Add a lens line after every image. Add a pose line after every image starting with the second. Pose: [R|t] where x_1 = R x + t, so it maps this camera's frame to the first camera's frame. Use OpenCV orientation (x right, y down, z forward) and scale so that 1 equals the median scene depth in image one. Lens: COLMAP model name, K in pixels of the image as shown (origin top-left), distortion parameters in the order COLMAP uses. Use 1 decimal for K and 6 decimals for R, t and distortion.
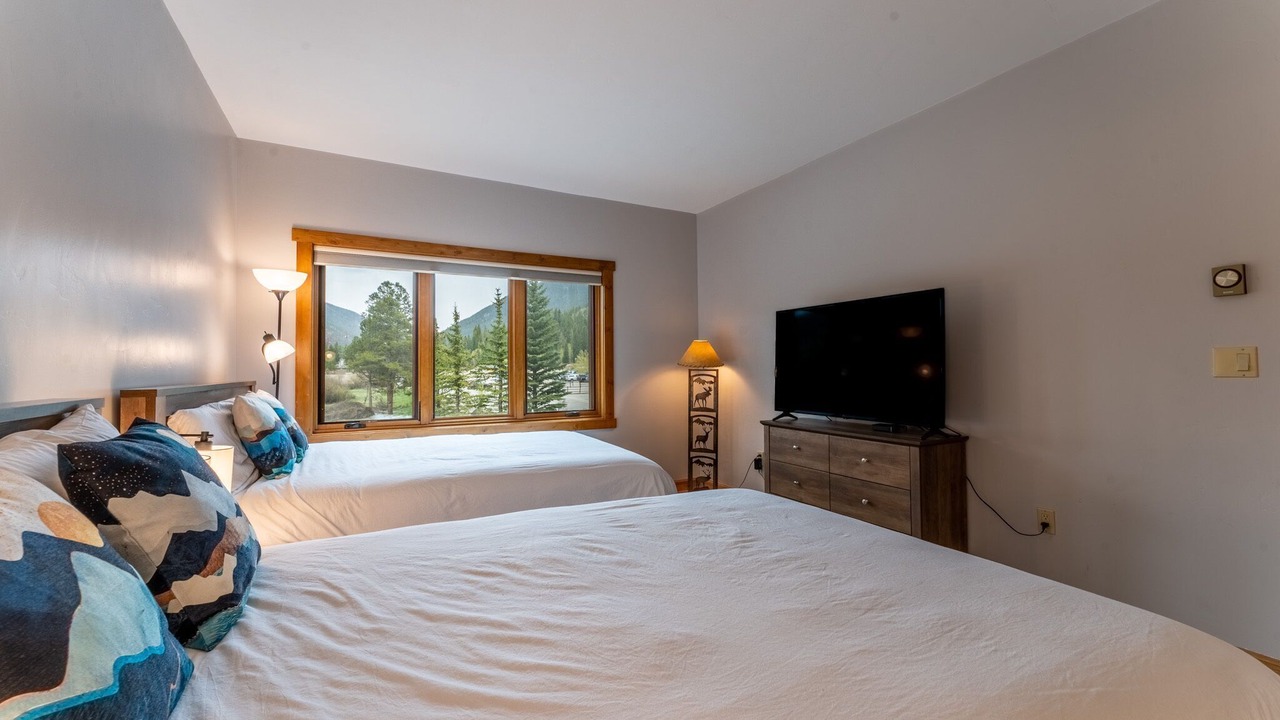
lens RADIAL K [[513.5, 0, 644.5], [0, 513.5, 358.5], [0, 0, 1]] dist [0.000452, 0.000187]
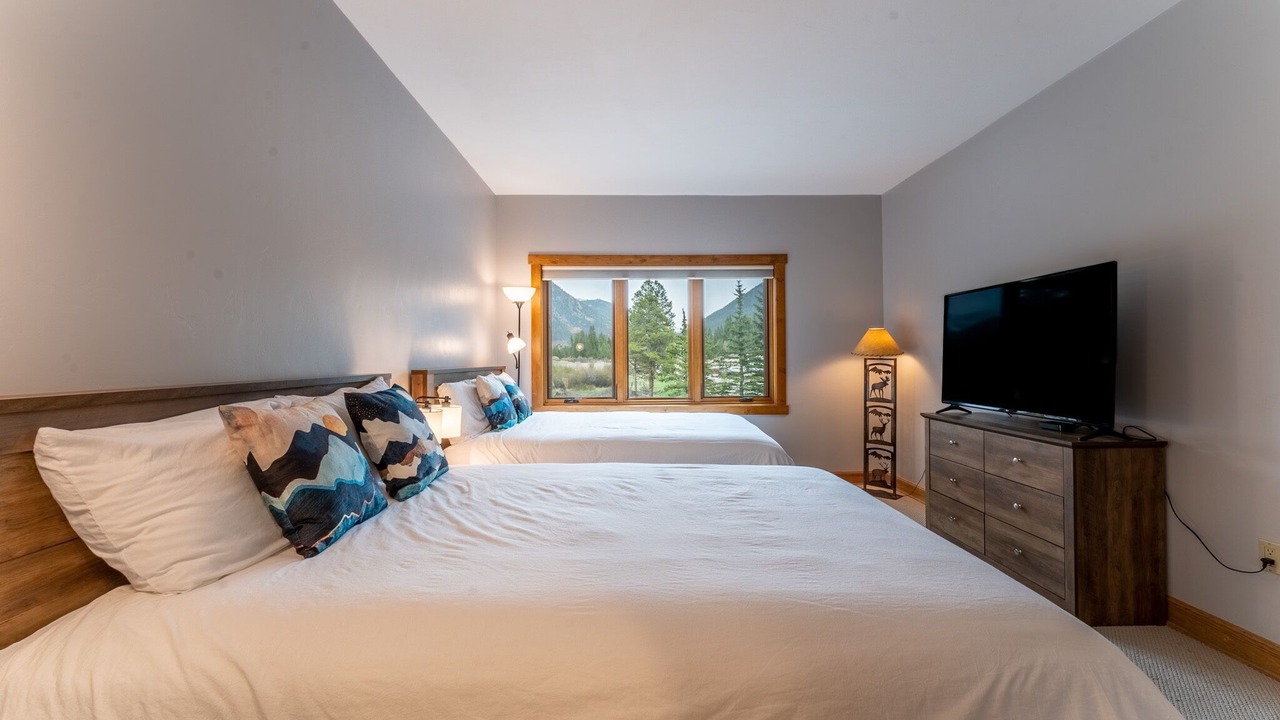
lens RADIAL K [[513.5, 0, 644.5], [0, 513.5, 358.5], [0, 0, 1]] dist [0.000452, 0.000187]
pose [[0.886489, 0.001043, -0.462748, 0.235208], [0.008948, 0.999772, 0.019396, -0.001753], [0.462662, -0.021335, 0.886278, -0.078872]]
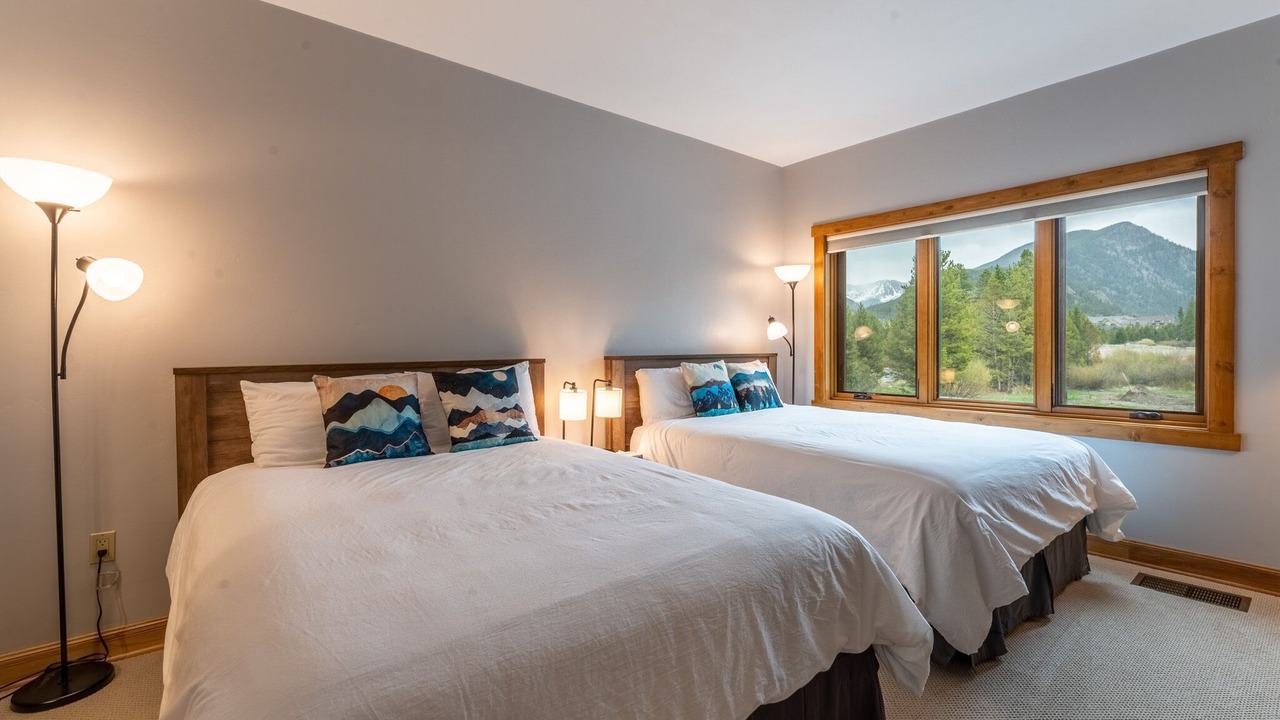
lens RADIAL K [[561.7, 0, 646.4], [0, 561.7, 356.8], [0, 0, 1]] dist [0.000979, -0.000022]
pose [[0.182772, 0.022052, -0.982908, 0.574458], [0.025097, 0.999318, 0.027087, 0.005042], [0.982835, -0.029619, 0.182094, 0.395216]]
